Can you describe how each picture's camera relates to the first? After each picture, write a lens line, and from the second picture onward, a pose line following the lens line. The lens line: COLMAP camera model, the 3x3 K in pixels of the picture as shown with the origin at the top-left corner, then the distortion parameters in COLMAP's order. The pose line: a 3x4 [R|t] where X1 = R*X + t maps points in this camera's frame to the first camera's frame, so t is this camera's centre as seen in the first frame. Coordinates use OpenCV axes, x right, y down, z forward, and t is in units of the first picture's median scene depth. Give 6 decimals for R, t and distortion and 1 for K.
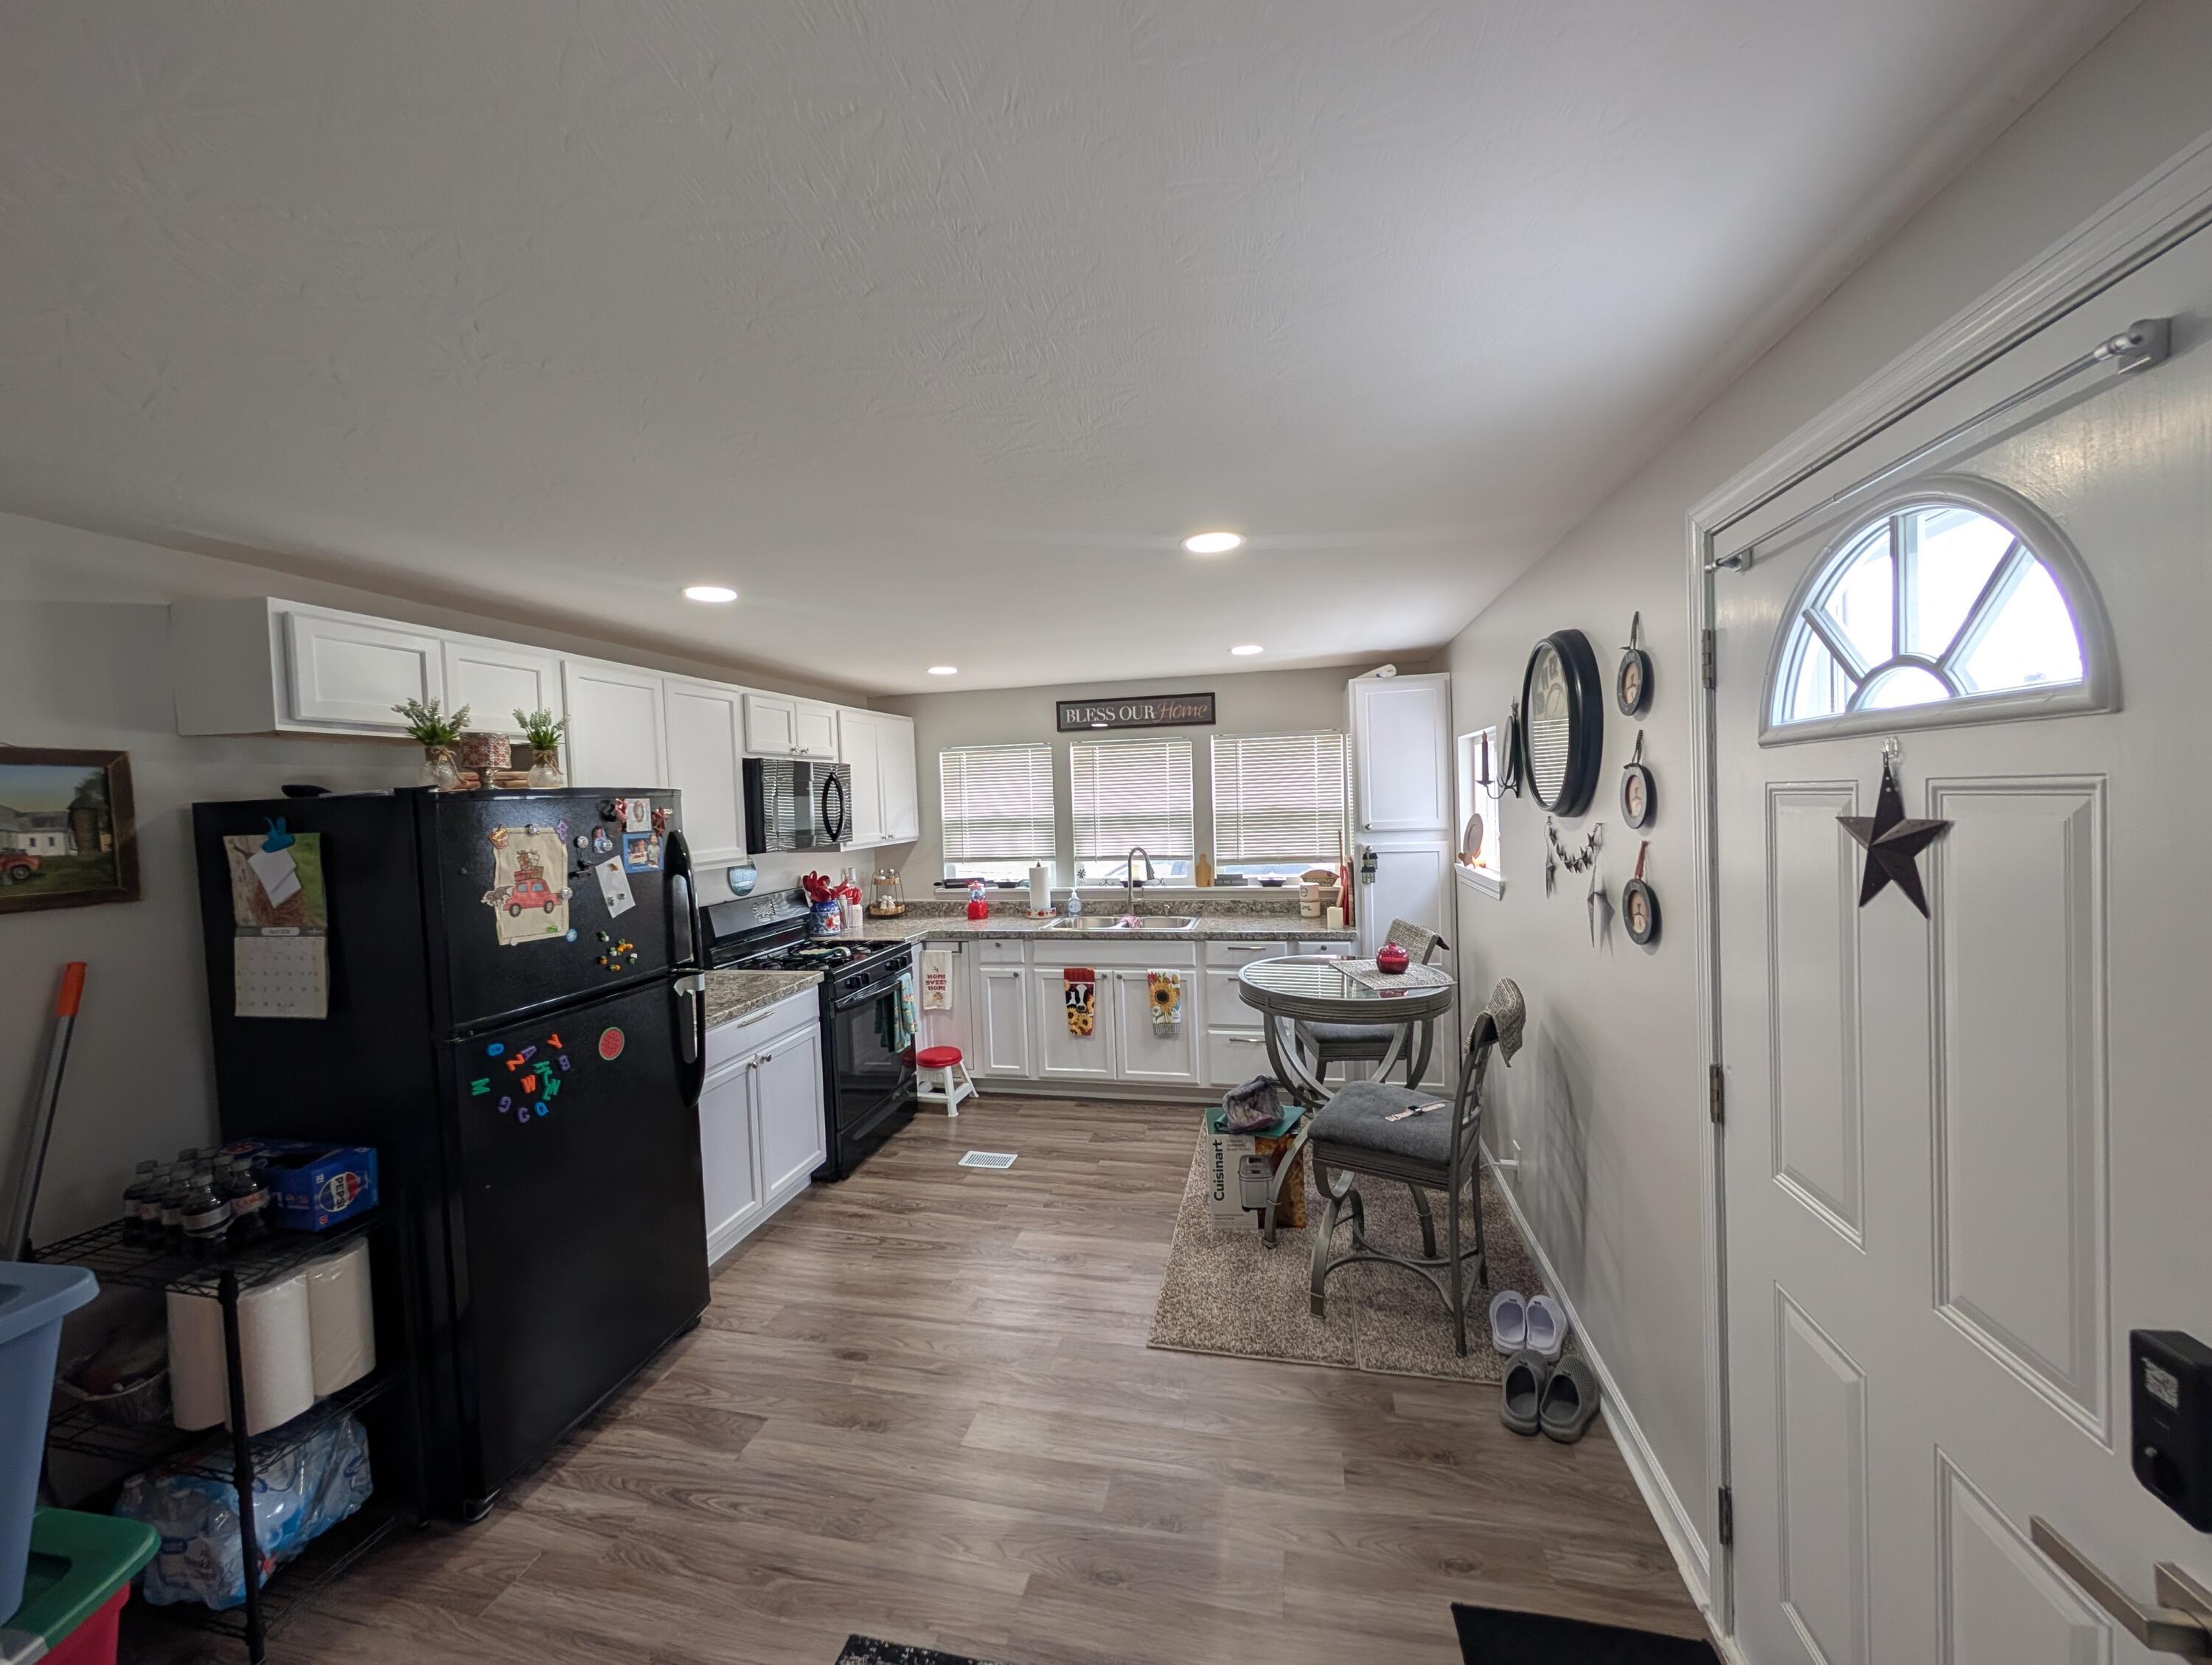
lens RADIAL K [[838.5, 0, 1105.4], [0, 838.5, 830.9], [0, 0, 1]] dist [-0.000148, -0.000080]
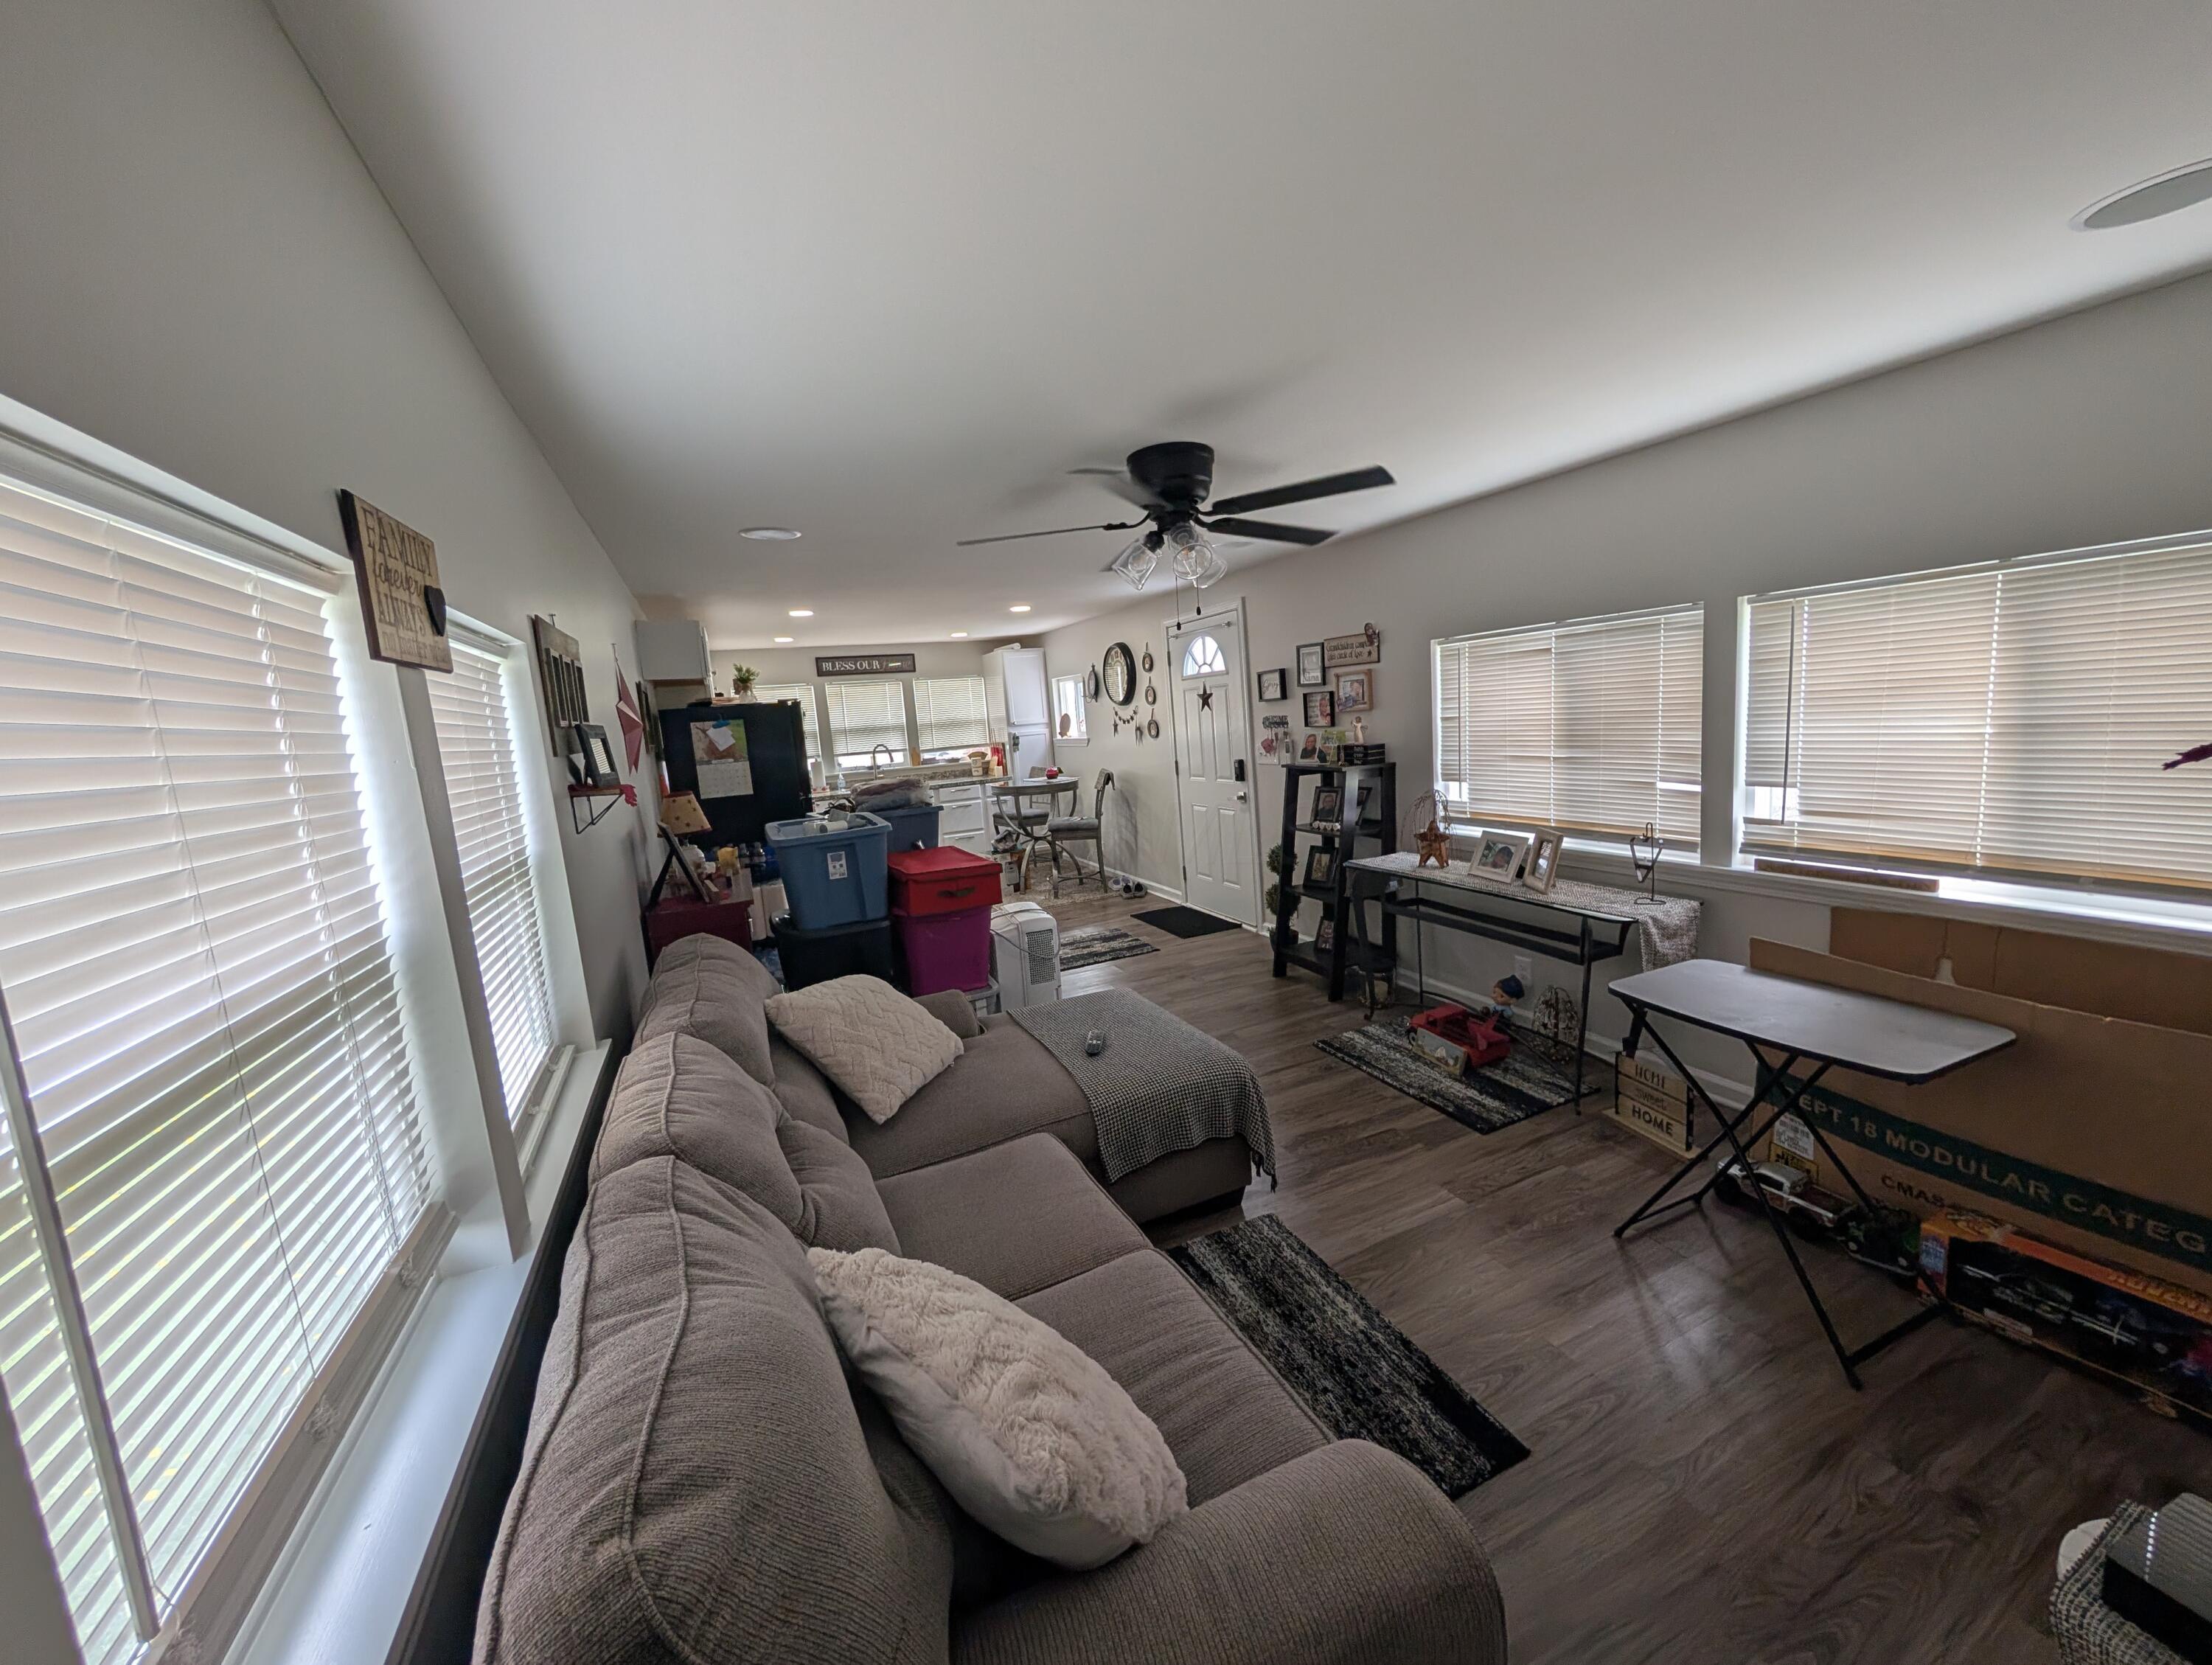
lens RADIAL K [[838.5, 0, 1105.4], [0, 838.5, 830.9], [0, 0, 1]] dist [-0.000148, -0.000080]
pose [[0.796823, -0.111615, 0.593814, -0.687330], [0.071492, 0.993302, 0.090770, 0.078666], [-0.599968, -0.029874, 0.799466, -0.706080]]
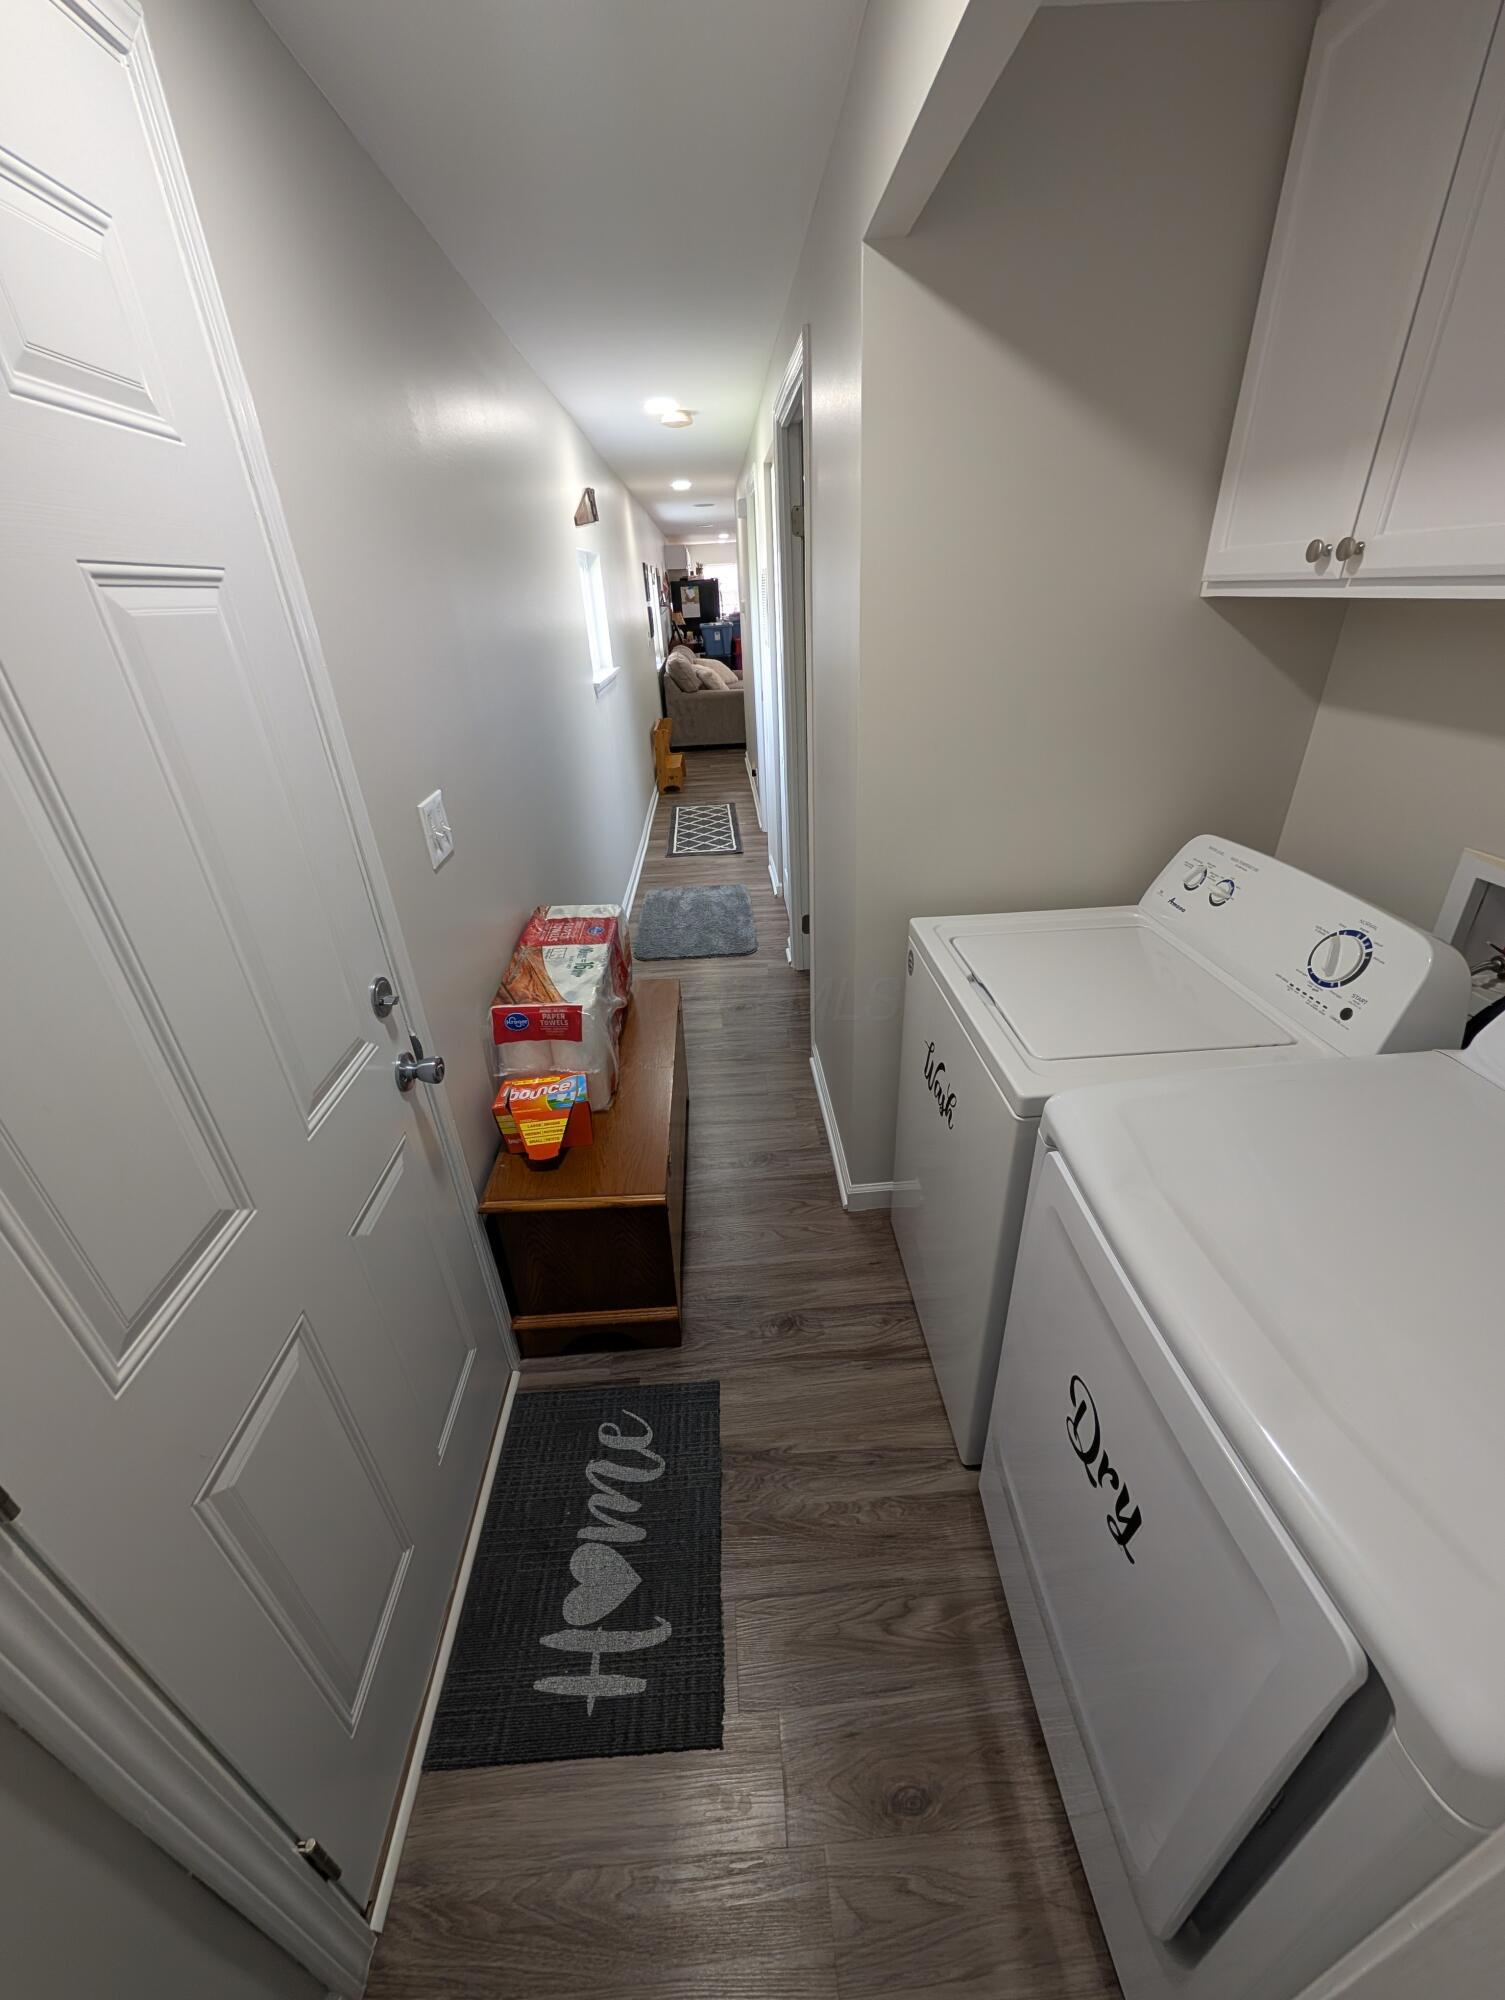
lens RADIAL K [[758.1, 0, 752.5], [0, 758.1, 1000.0], [0, 0, 1]] dist [-0.000148, -0.000080]
pose [[0.960426, -0.138446, 0.241690, -1.055052], [0.021117, 0.901415, 0.432441, 0.161830], [-0.277733, -0.410224, 0.868666, -2.481015]]
